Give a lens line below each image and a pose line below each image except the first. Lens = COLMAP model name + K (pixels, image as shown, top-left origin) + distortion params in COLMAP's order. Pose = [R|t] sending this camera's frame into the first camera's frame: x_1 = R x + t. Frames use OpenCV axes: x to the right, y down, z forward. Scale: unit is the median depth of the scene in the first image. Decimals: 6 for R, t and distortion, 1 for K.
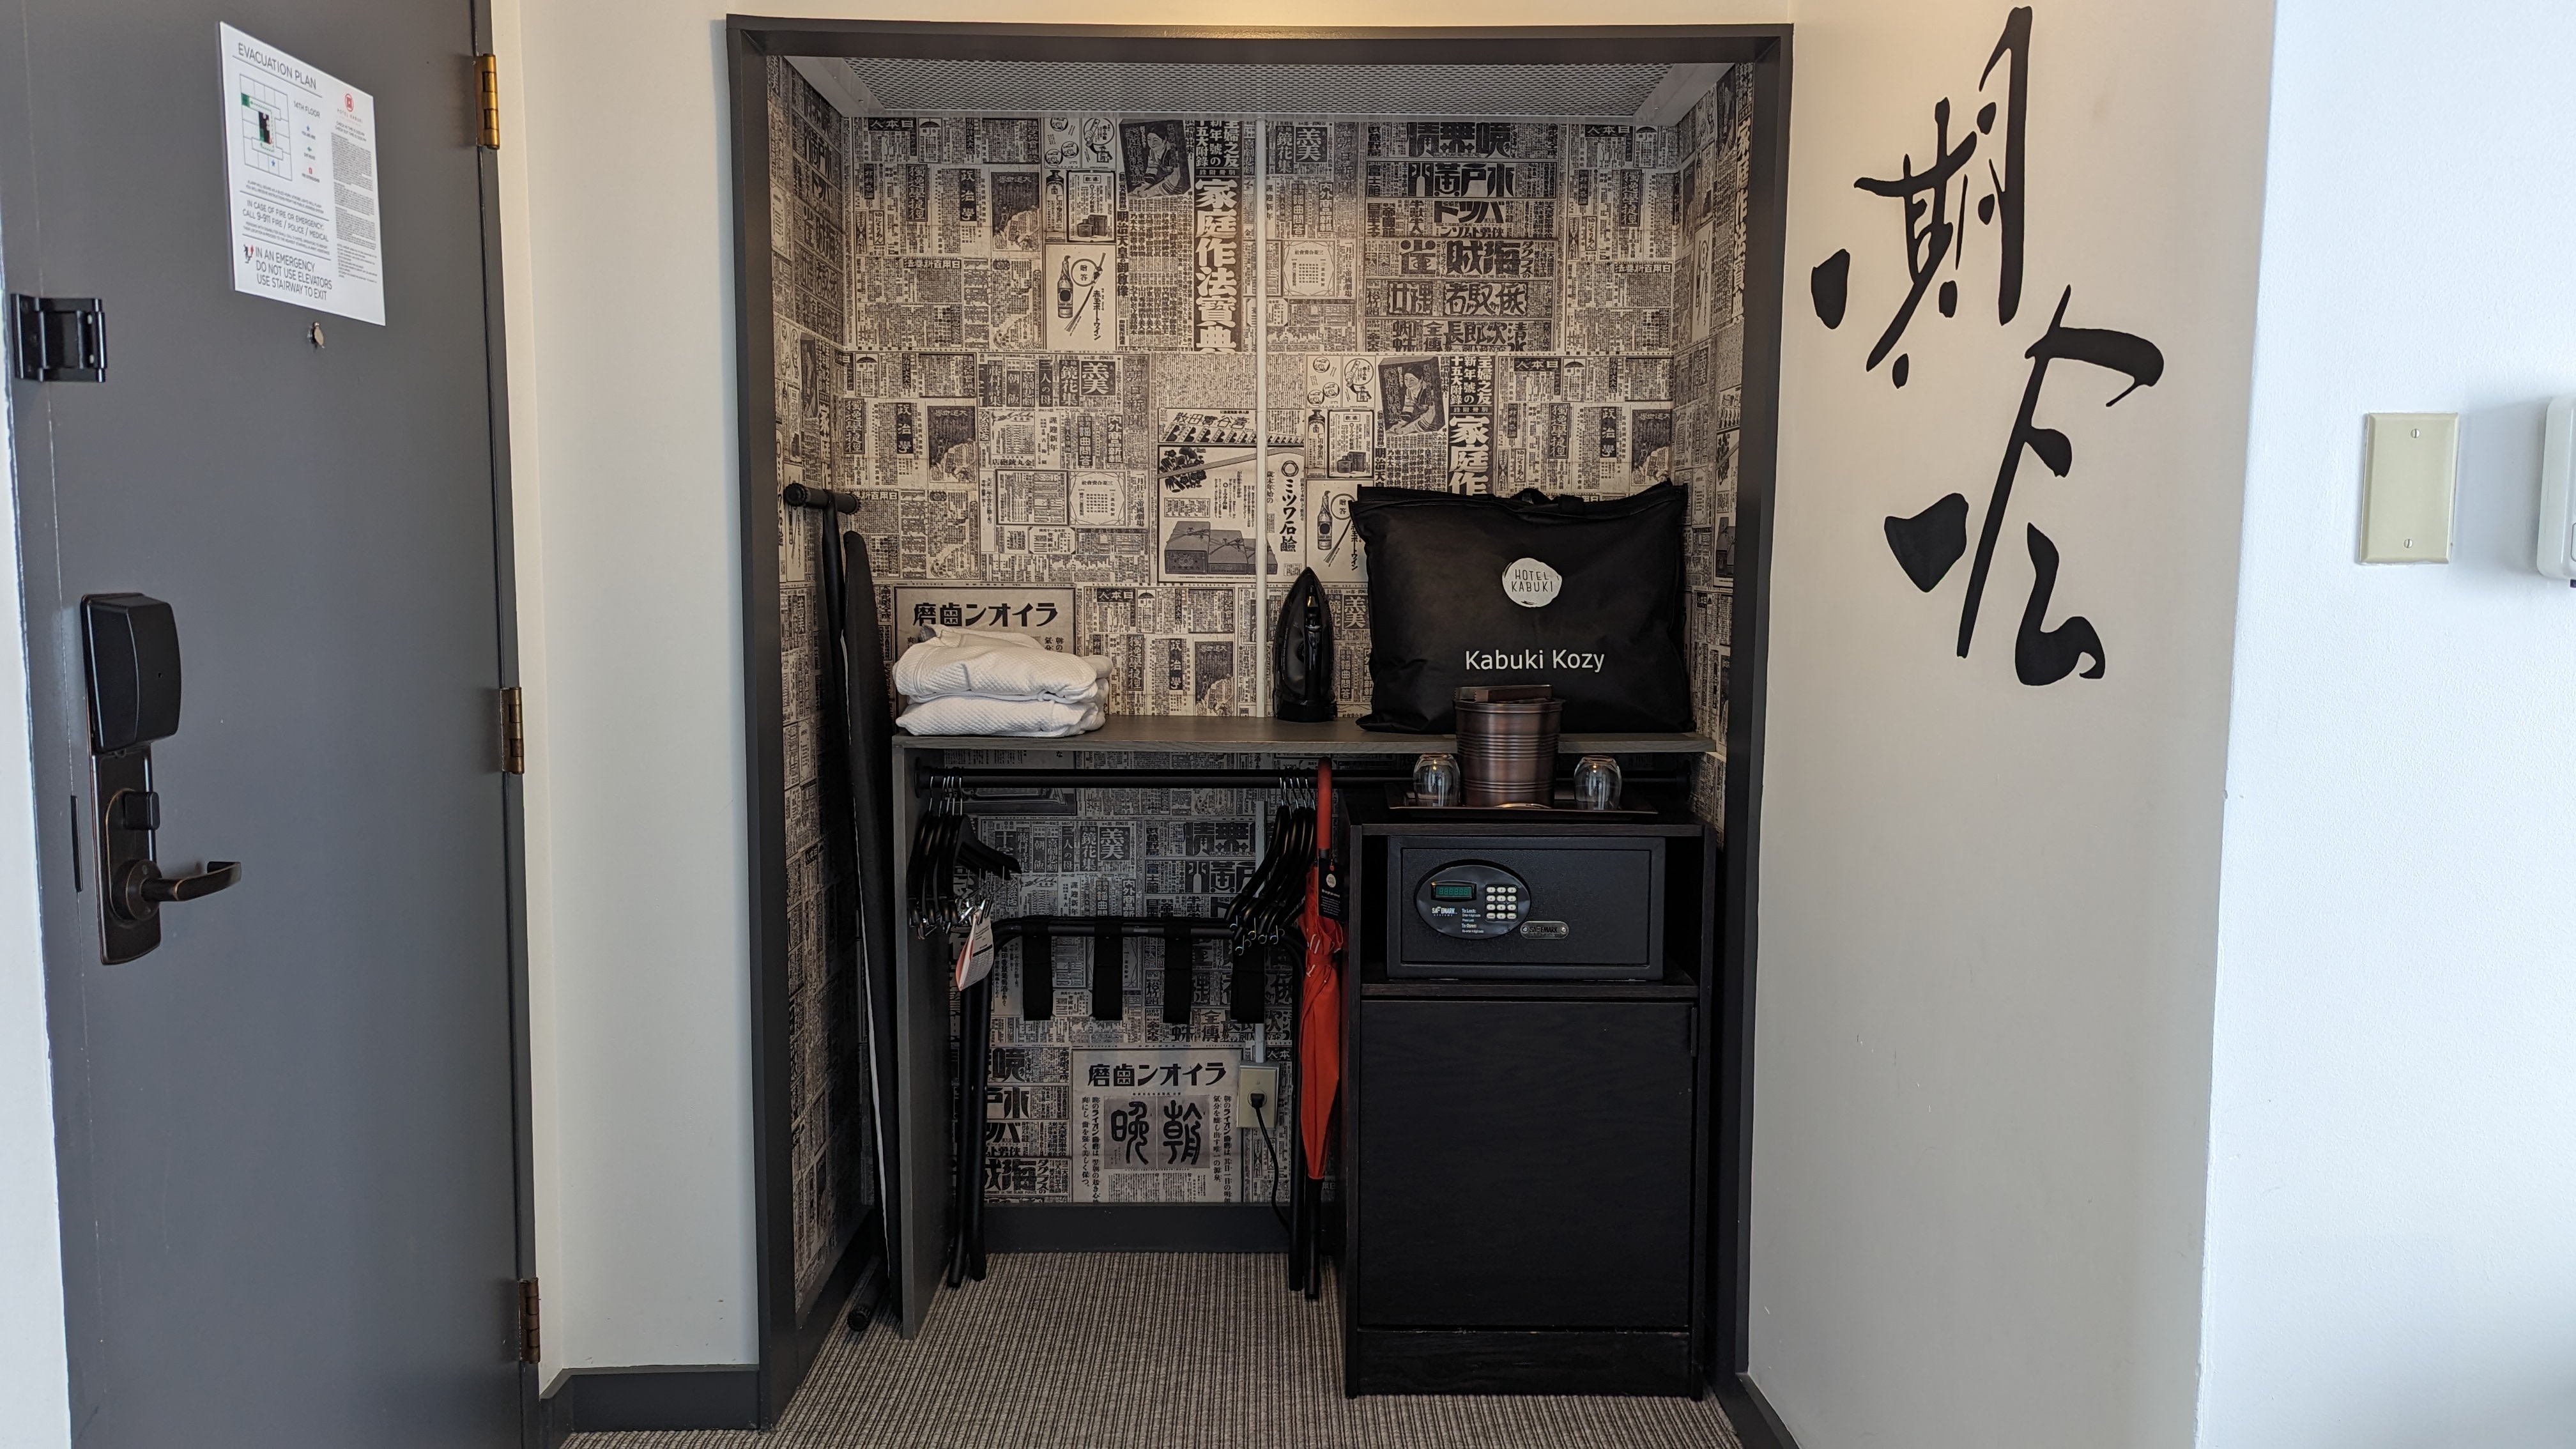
lens RADIAL K [[1824.1, 0, 1280.6], [0, 1824.1, 722.3], [0, 0, 1]] dist [0.037890, -0.027144]
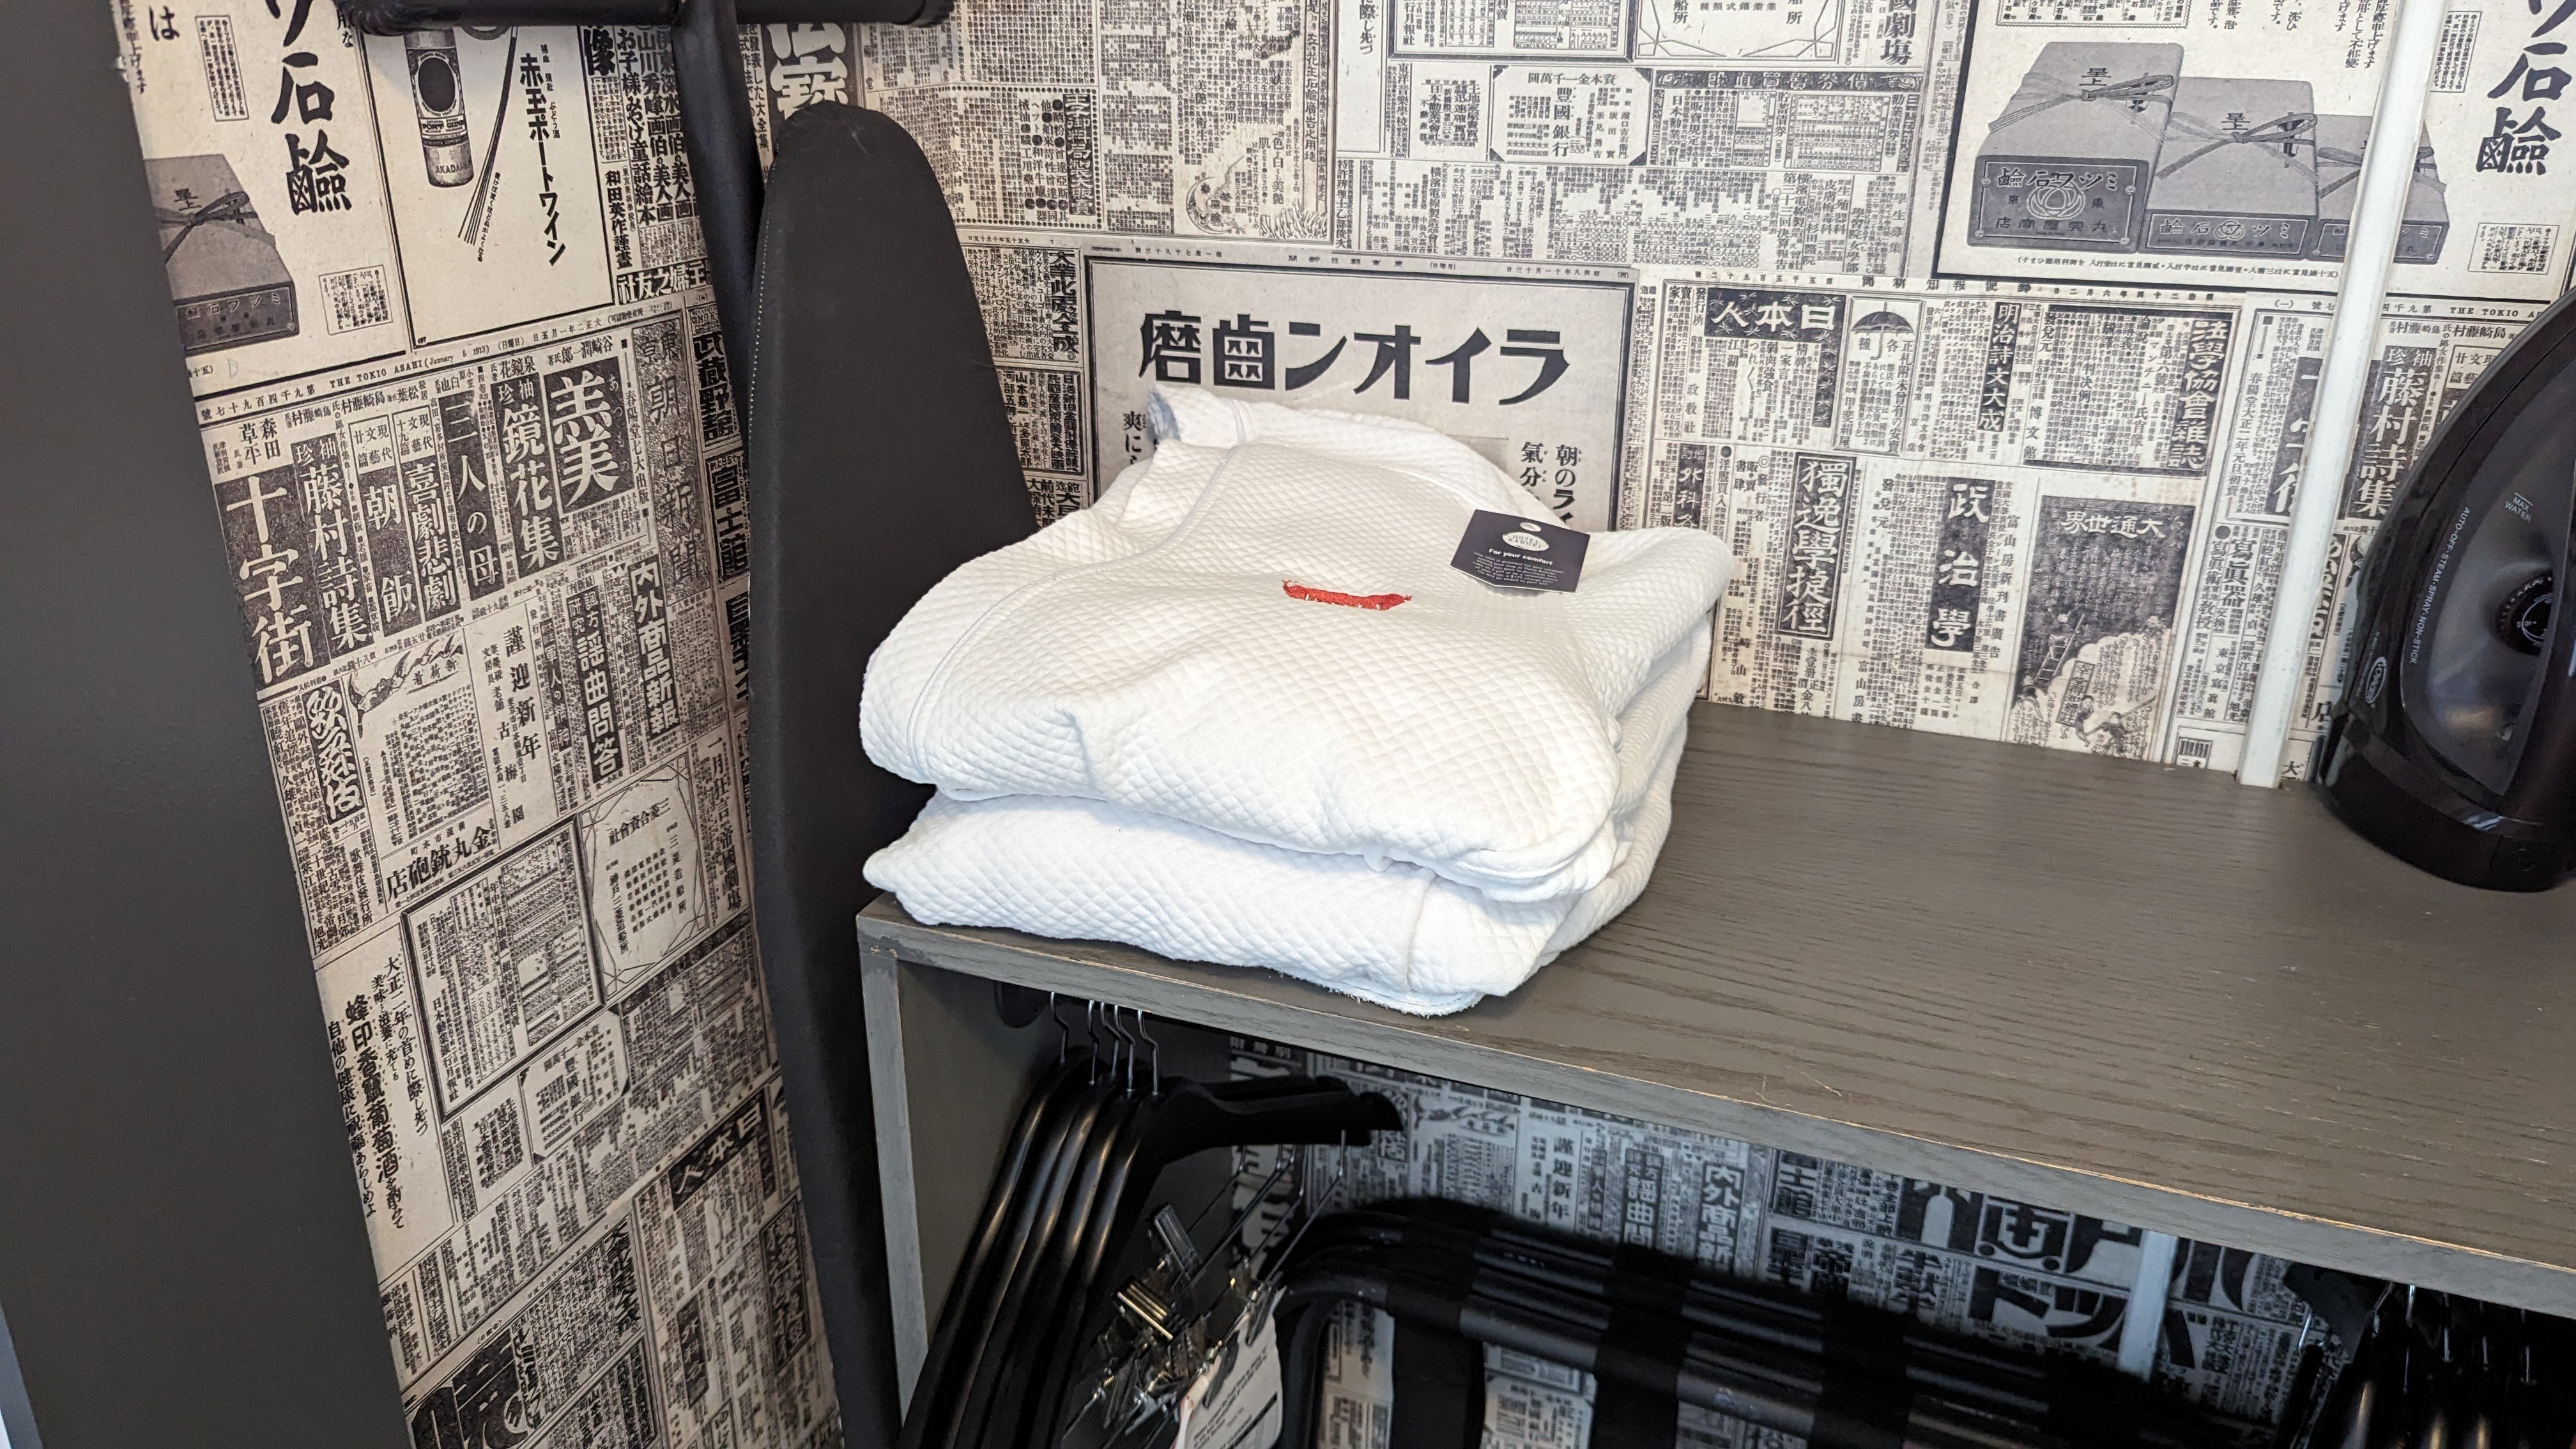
lens RADIAL K [[1824.1, 0, 1252.5], [0, 1824.1, 711.7], [0, 0, 1]] dist [0.037890, -0.027144]
pose [[0.926735, 0.131122, -0.352094, -0.056323], [-0.025905, 0.957195, 0.288283, -0.091274], [0.374822, -0.258041, 0.890462, 0.695034]]
